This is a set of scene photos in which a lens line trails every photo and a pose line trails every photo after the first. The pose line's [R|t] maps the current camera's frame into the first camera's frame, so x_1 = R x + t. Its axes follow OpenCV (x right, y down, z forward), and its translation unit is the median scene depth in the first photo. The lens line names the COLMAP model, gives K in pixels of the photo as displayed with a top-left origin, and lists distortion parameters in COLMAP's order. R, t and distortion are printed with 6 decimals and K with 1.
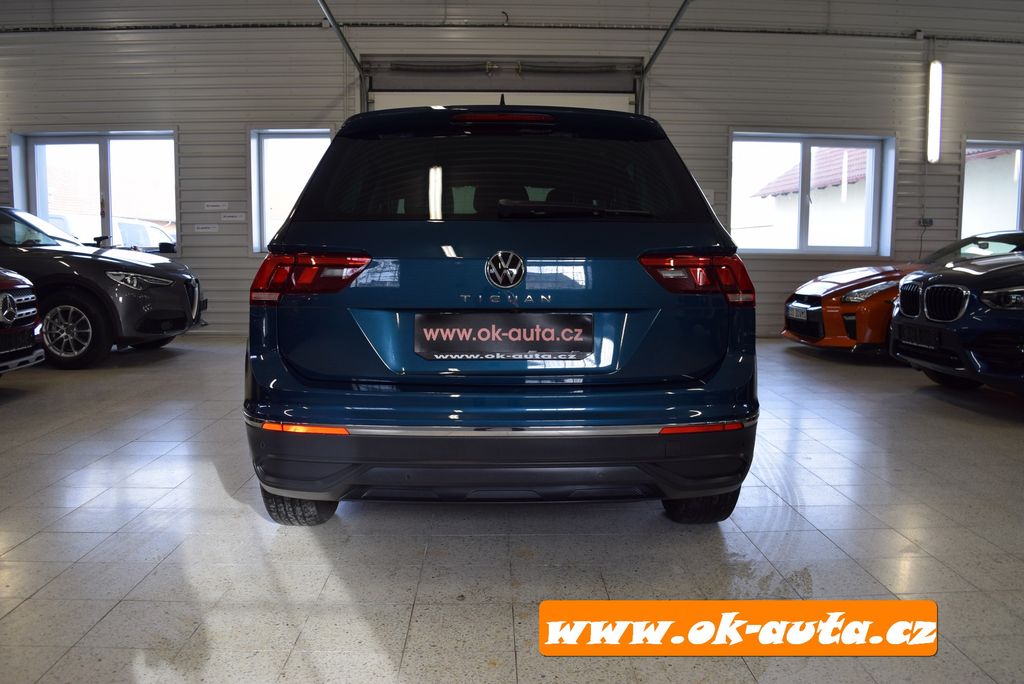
lens RADIAL K [[804.0, 0, 513.4], [0, 804.0, 344.8], [0, 0, 1]] dist [-0.090543, 0.016635]
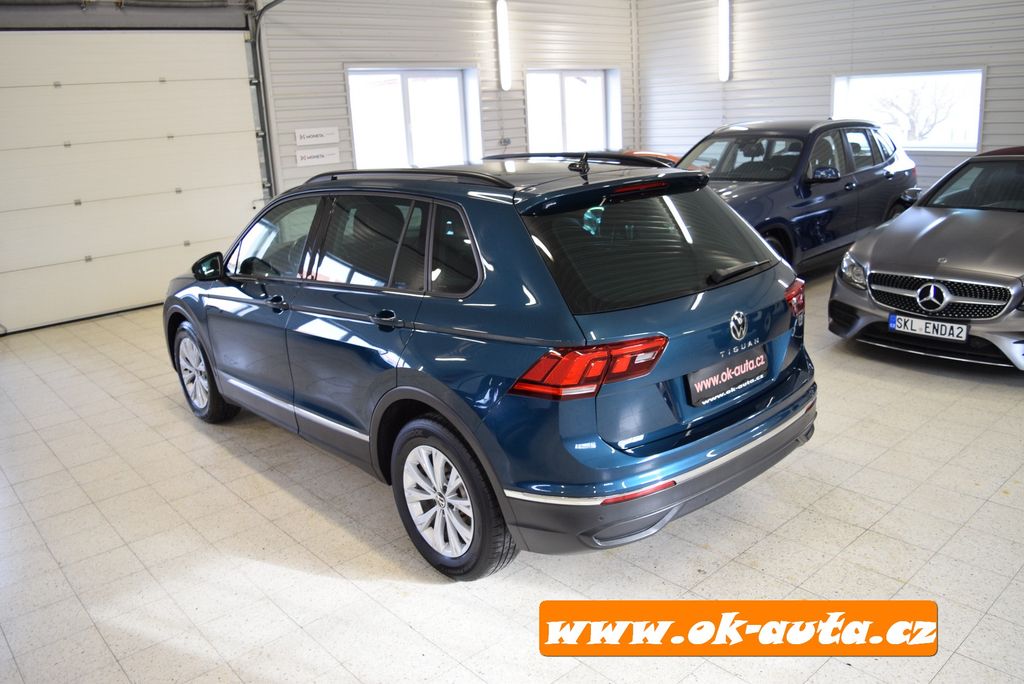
lens RADIAL K [[804.0, 0, 517.2], [0, 804.0, 340.6], [0, 0, 1]] dist [-0.090543, 0.016635]
pose [[0.760532, -0.217988, 0.611615, -0.695456], [0.131816, 0.974180, 0.183299, -0.228447], [-0.635780, -0.058784, 0.769629, 0.144259]]
